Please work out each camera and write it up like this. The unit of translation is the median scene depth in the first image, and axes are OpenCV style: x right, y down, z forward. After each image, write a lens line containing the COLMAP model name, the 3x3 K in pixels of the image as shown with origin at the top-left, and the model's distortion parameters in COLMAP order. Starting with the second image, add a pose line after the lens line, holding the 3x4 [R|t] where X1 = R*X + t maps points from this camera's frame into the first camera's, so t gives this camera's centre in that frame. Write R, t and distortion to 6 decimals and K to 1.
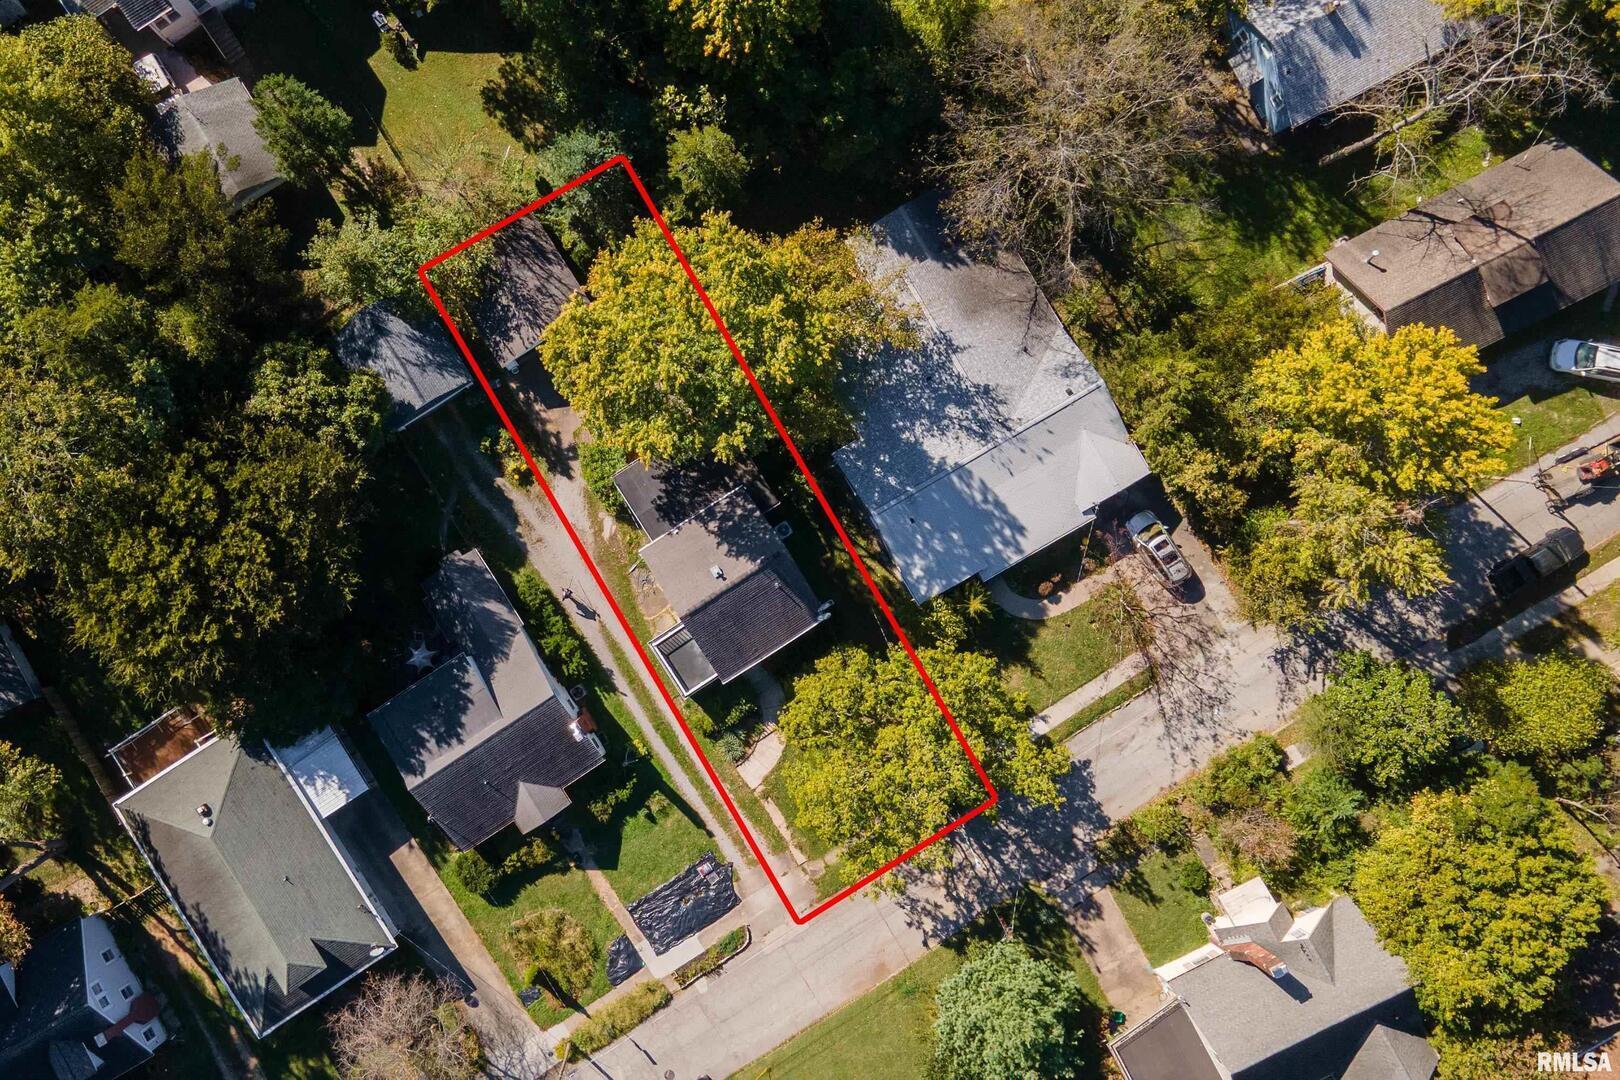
lens RADIAL K [[1381.6, 0, 683.4], [0, 1381.6, 538.8], [0, 0, 1]] dist [0.010062, -0.004798]
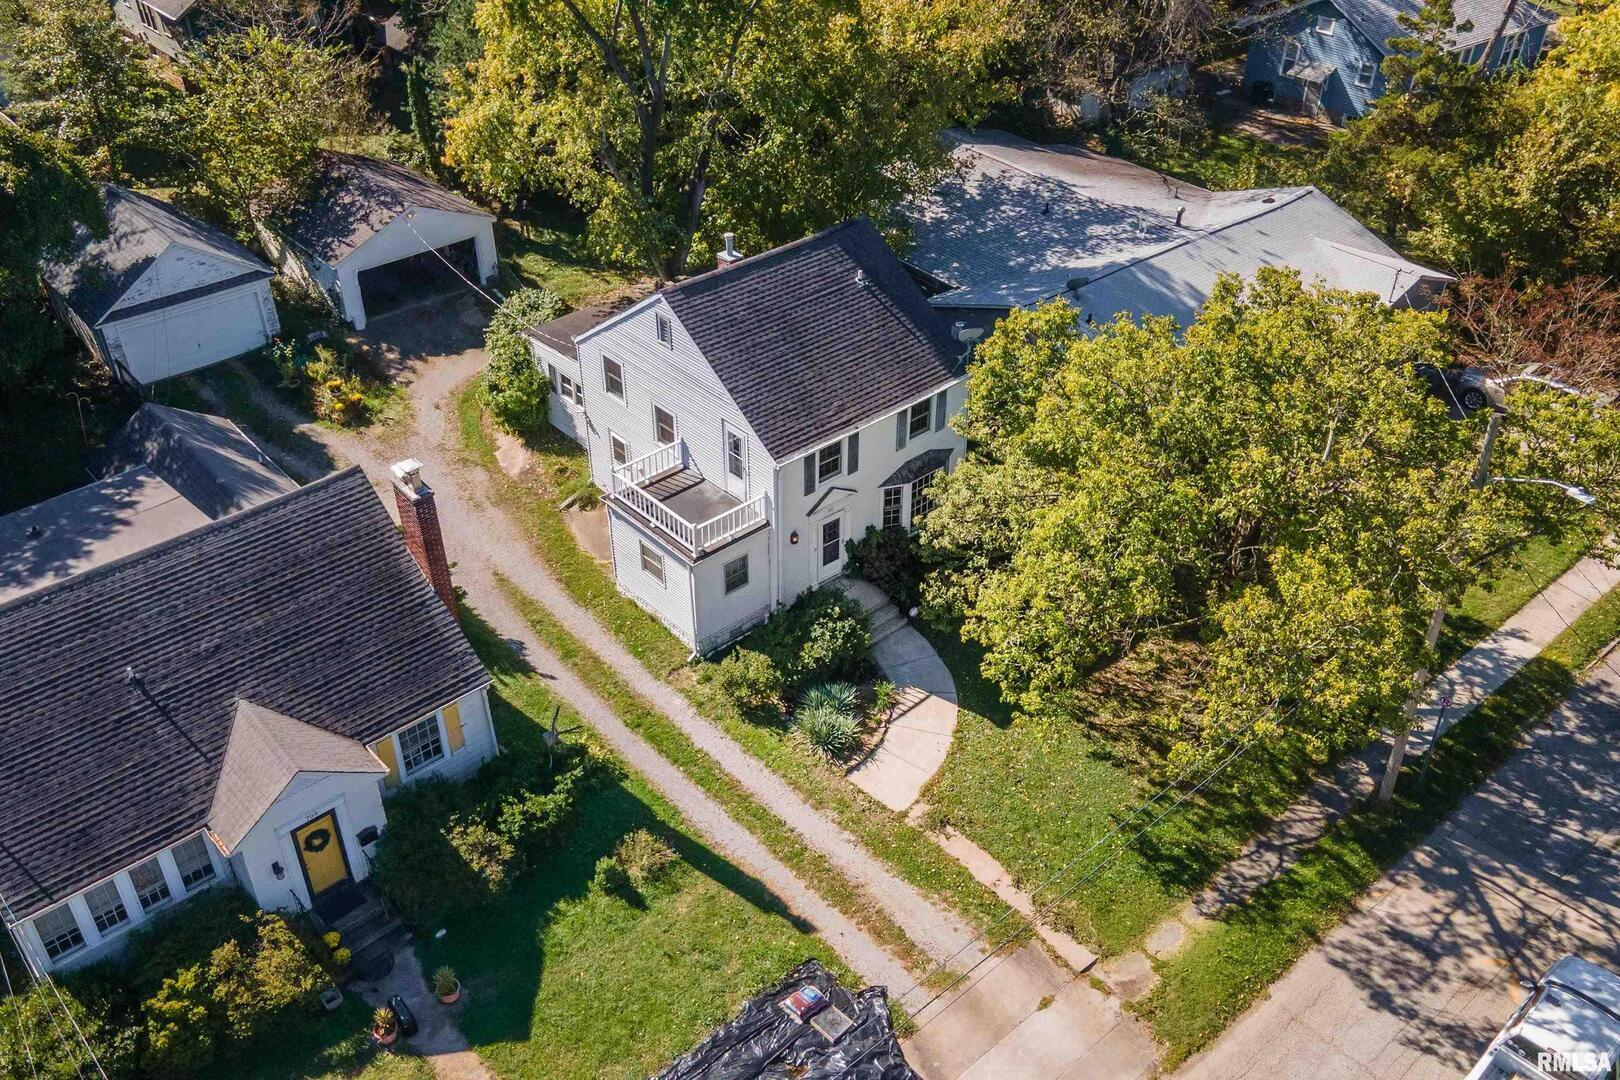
lens RADIAL K [[1423.0, 0, 818.4], [0, 1423.0, 512.0], [0, 0, 1]] dist [0.024622, 0.012634]
pose [[0.987685, -0.068549, 0.140640, -0.020330], [0.153779, 0.590911, -0.791944, 0.436329], [-0.028819, 0.803819, 0.594175, 0.707252]]
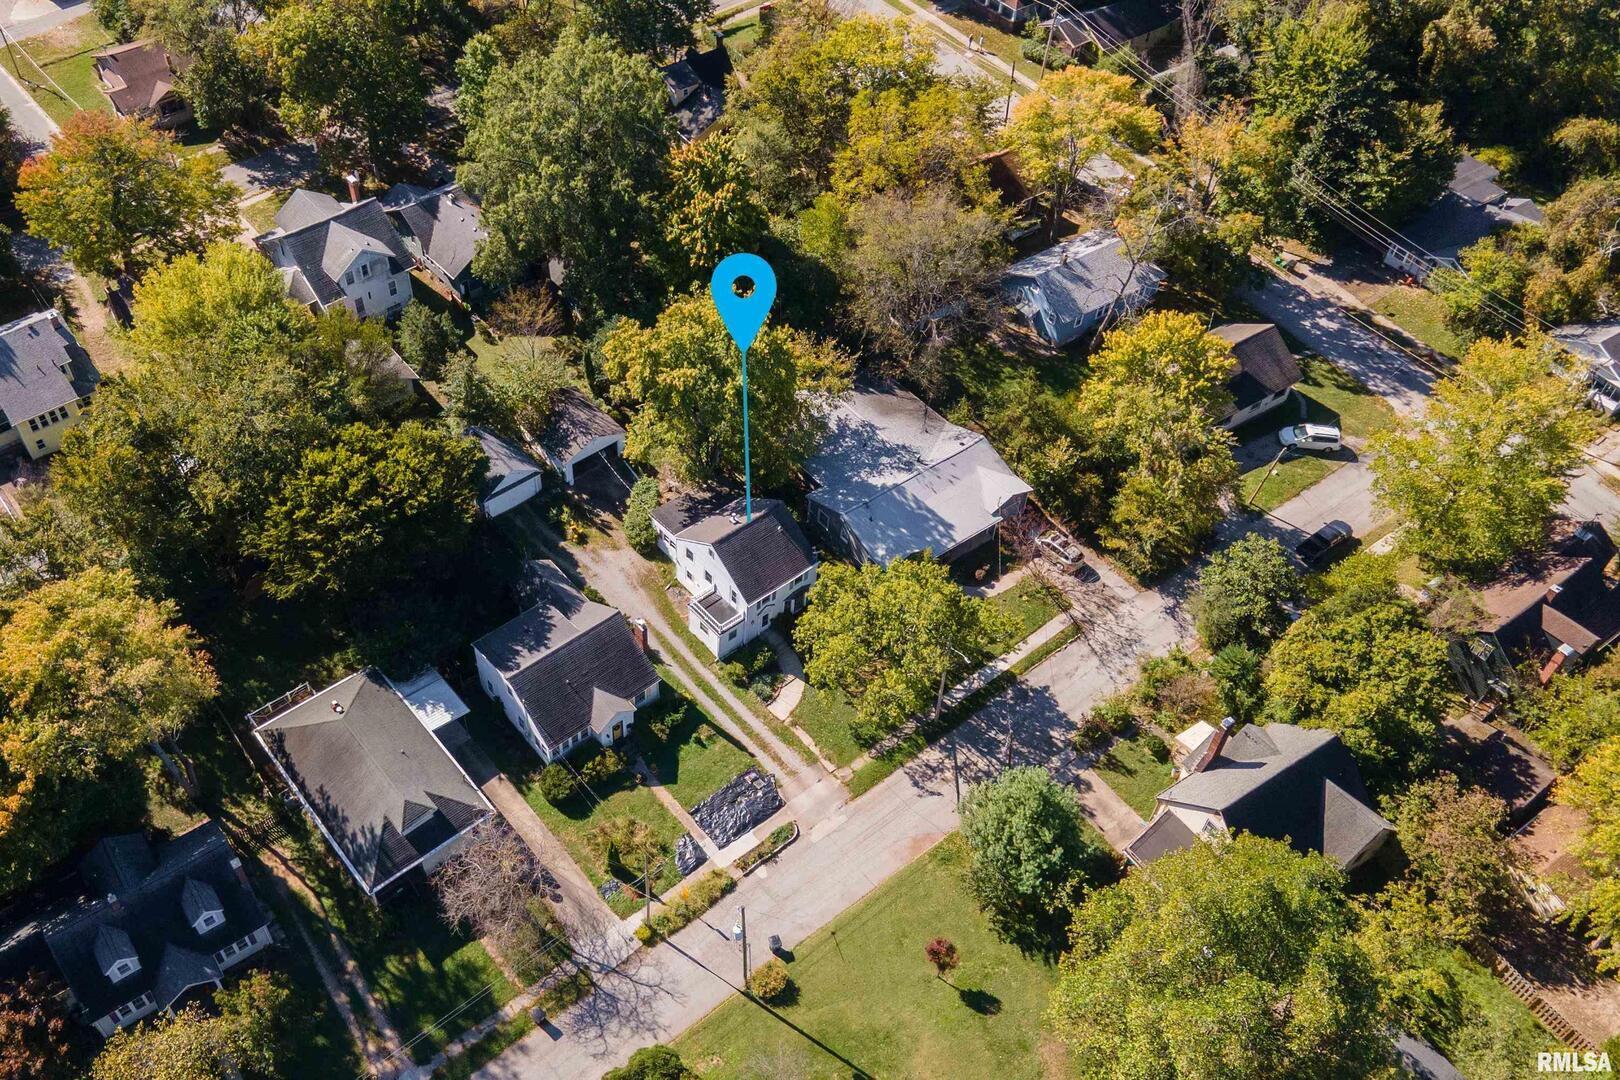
lens RADIAL K [[1381.6, 0, 683.4], [0, 1381.6, 538.8], [0, 0, 1]] dist [0.010062, -0.004798]
pose [[0.995368, -0.055324, 0.078623, -0.122925], [0.093136, 0.757657, -0.645974, 0.836300], [-0.023832, 0.650304, 0.759300, -0.020581]]
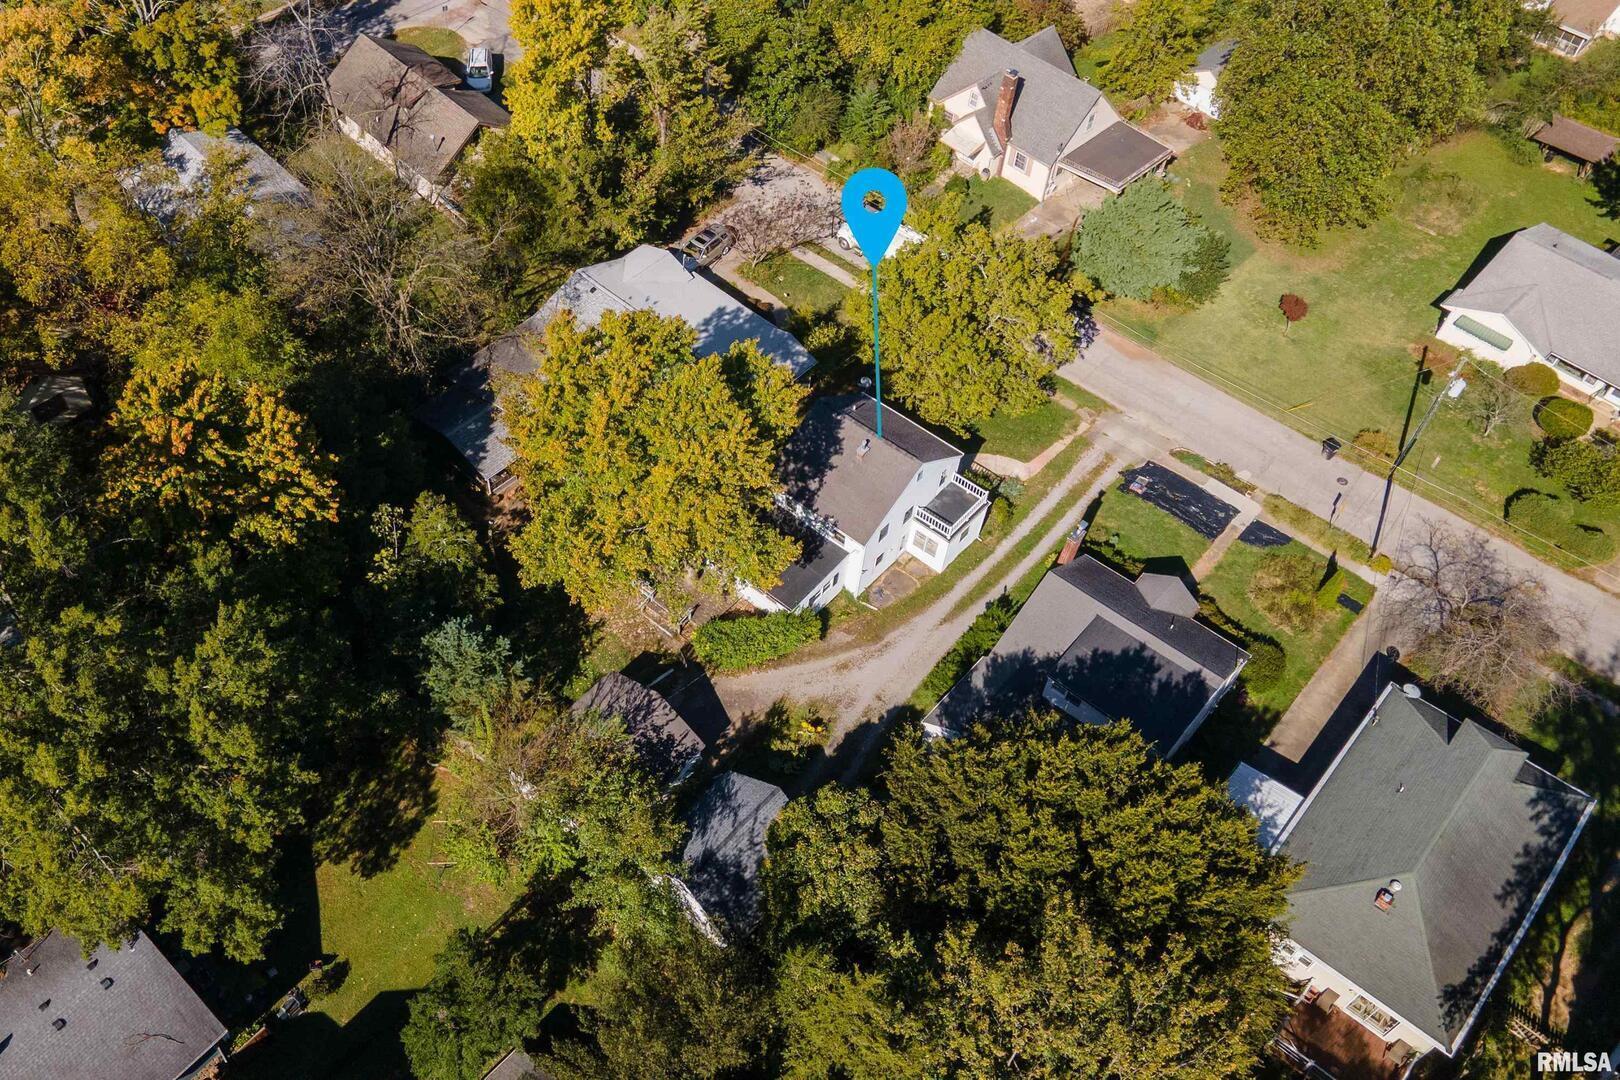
lens RADIAL K [[1355.3, 0, 633.3], [0, 1355.3, 537.9], [0, 0, 1]] dist [0.009114, 0.008668]
pose [[-0.234817, -0.743667, 0.625956, -0.532241], [0.971969, -0.171876, 0.160421, -0.271236], [-0.011713, 0.646079, 0.763180, 0.286262]]
